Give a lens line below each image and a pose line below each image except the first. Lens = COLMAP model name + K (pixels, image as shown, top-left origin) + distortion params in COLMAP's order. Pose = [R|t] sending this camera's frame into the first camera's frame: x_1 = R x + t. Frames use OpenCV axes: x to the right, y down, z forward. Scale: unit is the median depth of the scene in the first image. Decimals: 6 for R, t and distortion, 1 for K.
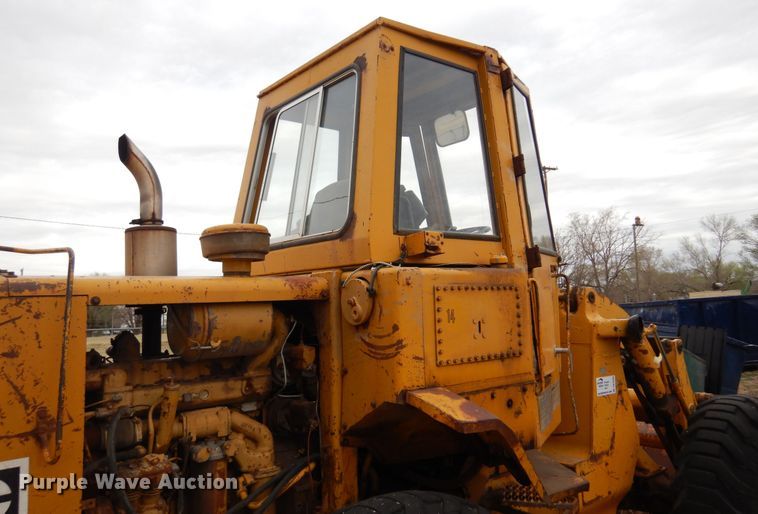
lens RADIAL K [[583.2, 0, 376.2], [0, 583.2, 236.5], [0, 0, 1]] dist [0.013555, -0.000764]
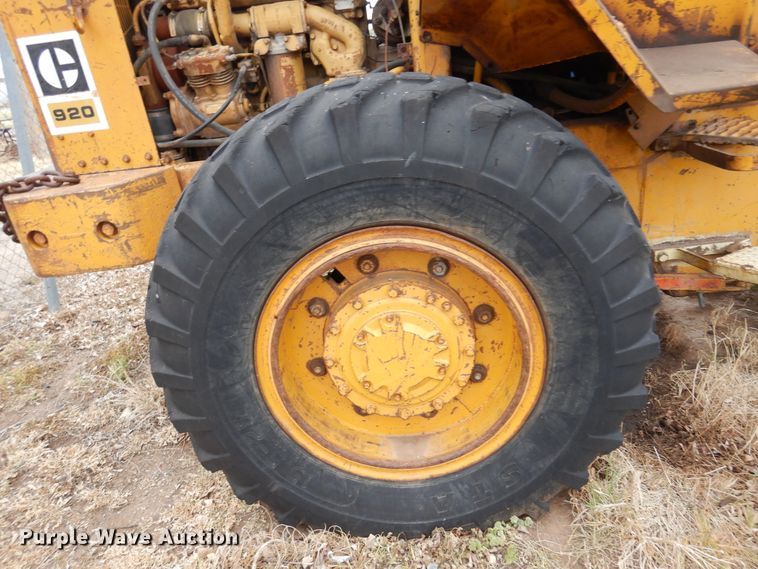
lens RADIAL K [[541.6, 0, 373.8], [0, 541.6, 284.2], [0, 0, 1]] dist [0.018292, -0.003603]
pose [[0.764020, 0.215029, -0.608305, 0.393411], [0.160119, 0.850140, 0.501622, 0.251186], [0.625008, -0.480651, 0.615094, 0.345250]]
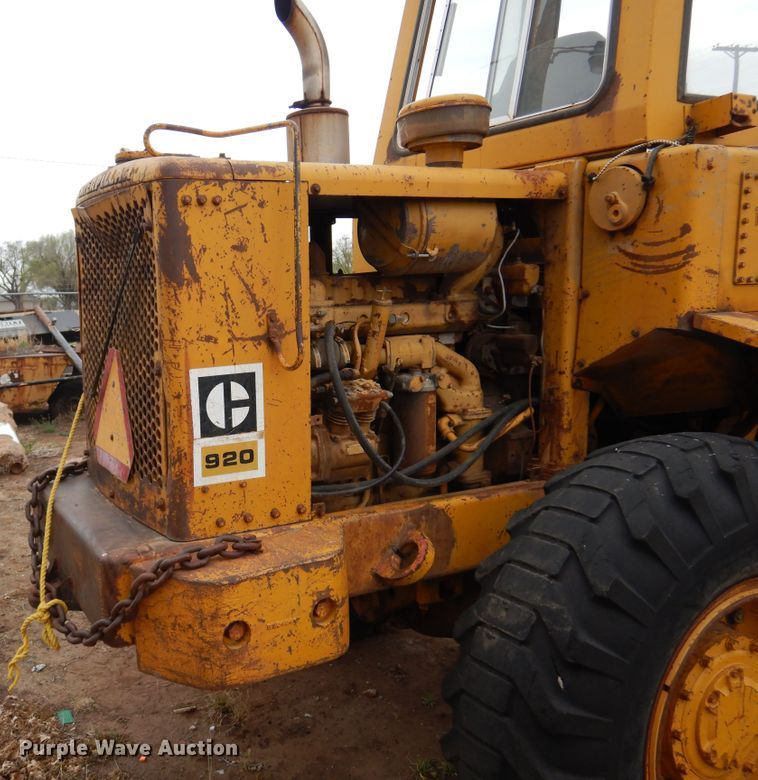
lens RADIAL K [[799.3, 0, 238.5], [0, 799.3, 392.4], [0, 0, 1]] dist [0.007248, 0.000000]
pose [[0.971371, 0.040917, -0.234017, -0.238409], [0.022035, 0.965293, 0.260239, 0.070134], [0.236543, -0.257945, 0.936756, -0.120186]]
